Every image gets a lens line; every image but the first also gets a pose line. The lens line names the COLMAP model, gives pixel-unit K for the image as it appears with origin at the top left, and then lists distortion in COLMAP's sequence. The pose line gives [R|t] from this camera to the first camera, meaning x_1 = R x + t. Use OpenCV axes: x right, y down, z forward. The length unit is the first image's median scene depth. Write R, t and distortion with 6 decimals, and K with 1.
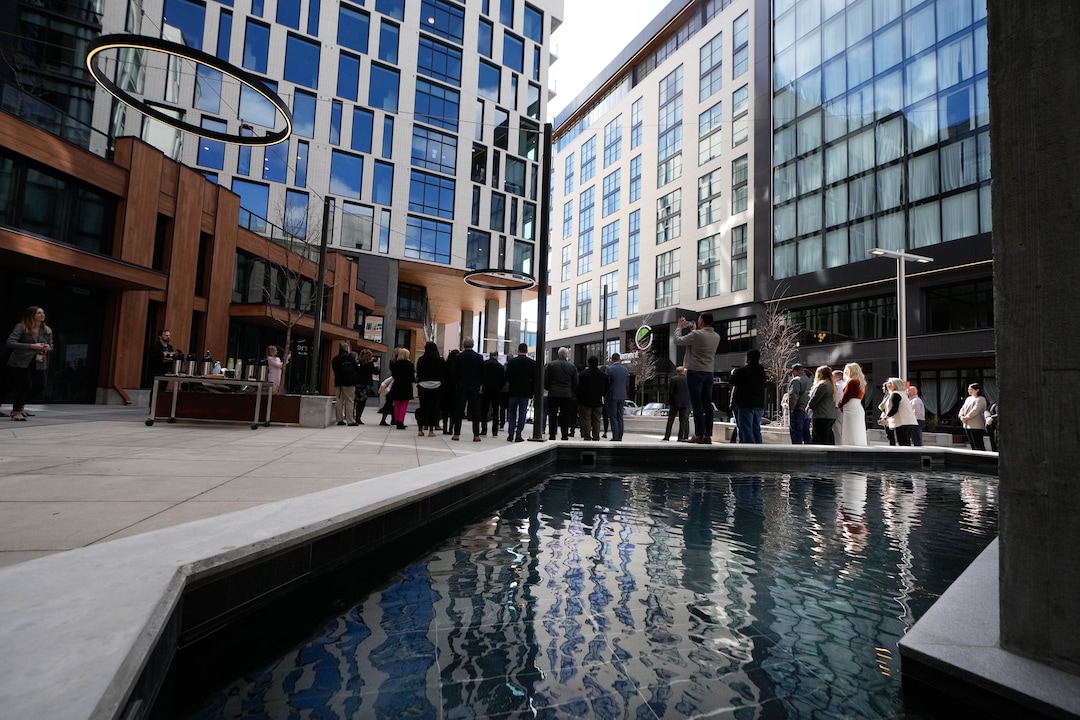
lens RADIAL K [[483.7, 0, 542.1], [0, 483.7, 358.8], [0, 0, 1]] dist [-0.001949, 0.000008]
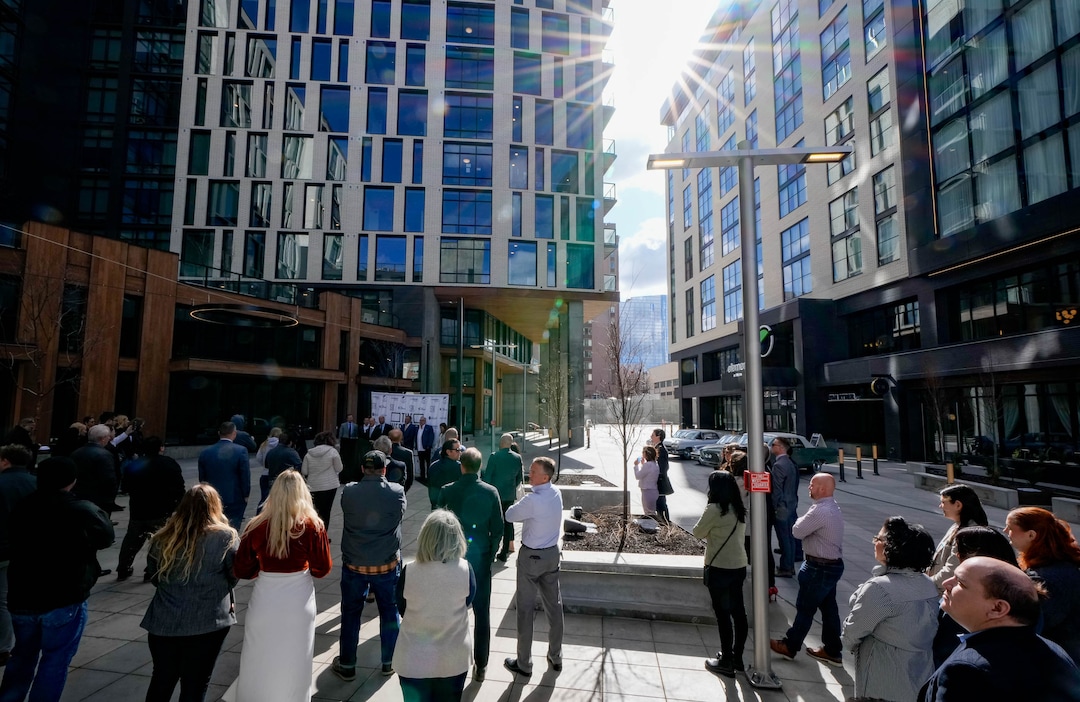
lens RADIAL K [[491.7, 0, 536.9], [0, 491.7, 360.9], [0, 0, 1]] dist [-0.005447, 0.003063]
pose [[0.915565, -0.070830, -0.395883, 0.255301], [0.063863, 0.997484, -0.030769, -0.016341], [0.397066, 0.002889, 0.917785, 0.191033]]
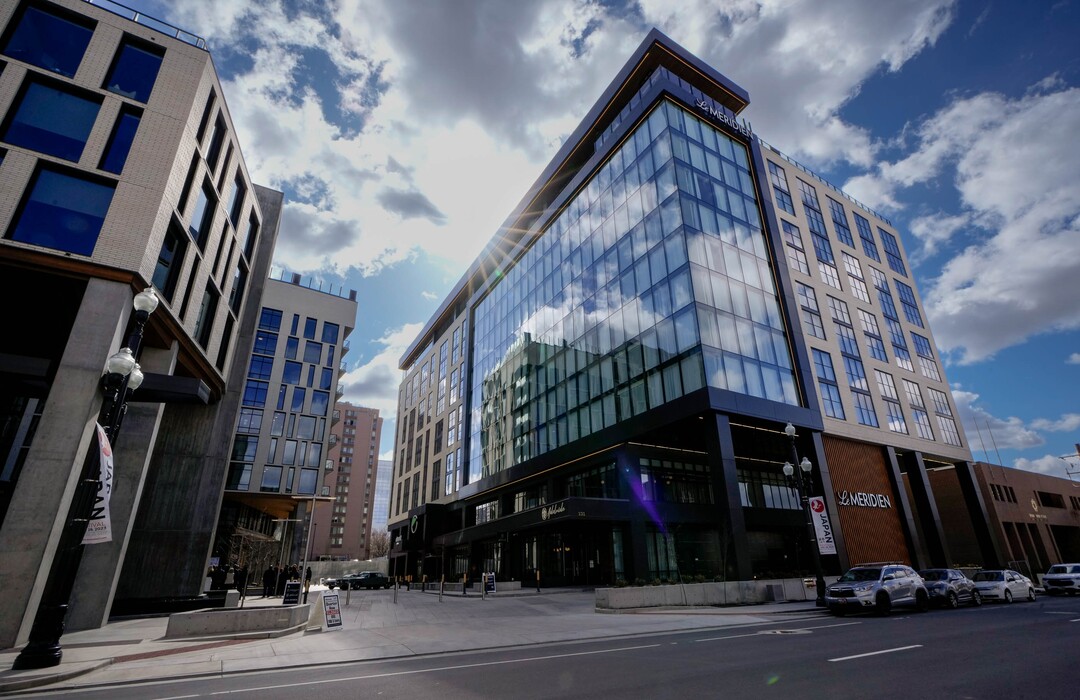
lens RADIAL K [[491.7, 0, 553.3], [0, 491.7, 382.2], [0, 0, 1]] dist [-0.005447, 0.003063]
pose [[0.997038, -0.044150, 0.062983, 0.745116], [0.059658, 0.960745, -0.270942, -0.041181], [-0.048549, 0.273897, 0.960533, -0.714006]]
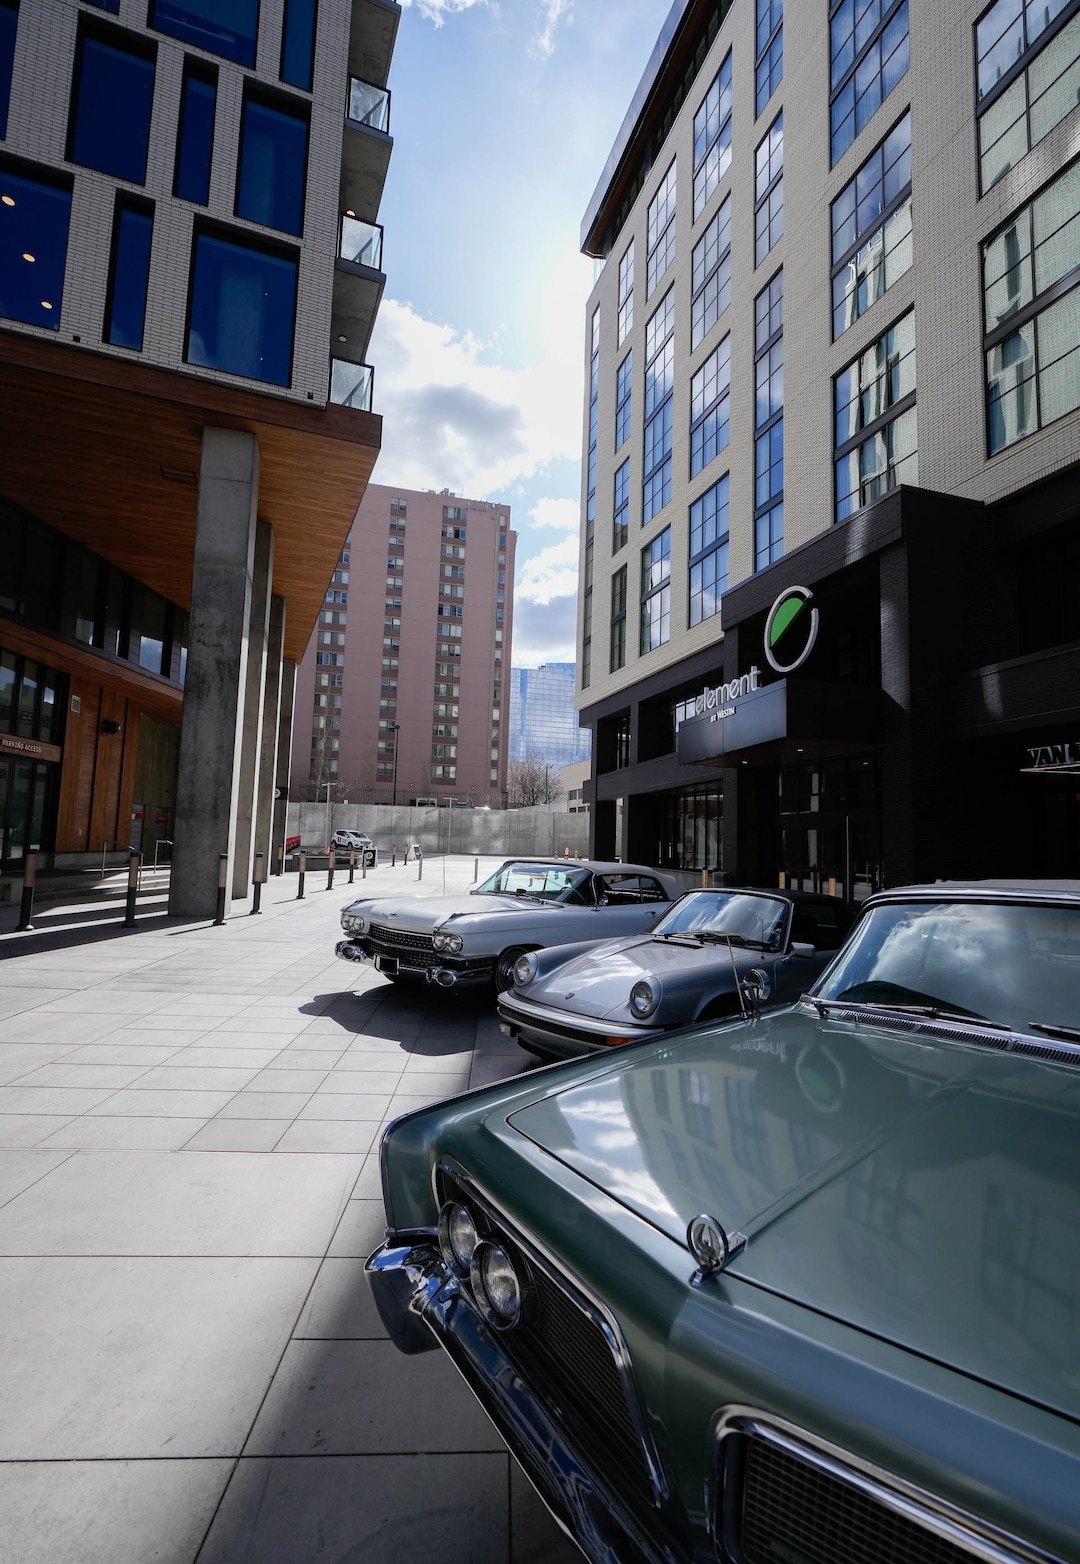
lens RADIAL K [[746.8, 0, 546.8], [0, 746.8, 769.4], [0, 0, 1]] dist [-0.015226, -0.000468]
pose [[0.976075, -0.027375, -0.215706, 0.221769], [0.025286, 0.999603, -0.012438, 0.054557], [0.215960, 0.006686, 0.976379, 0.735290]]
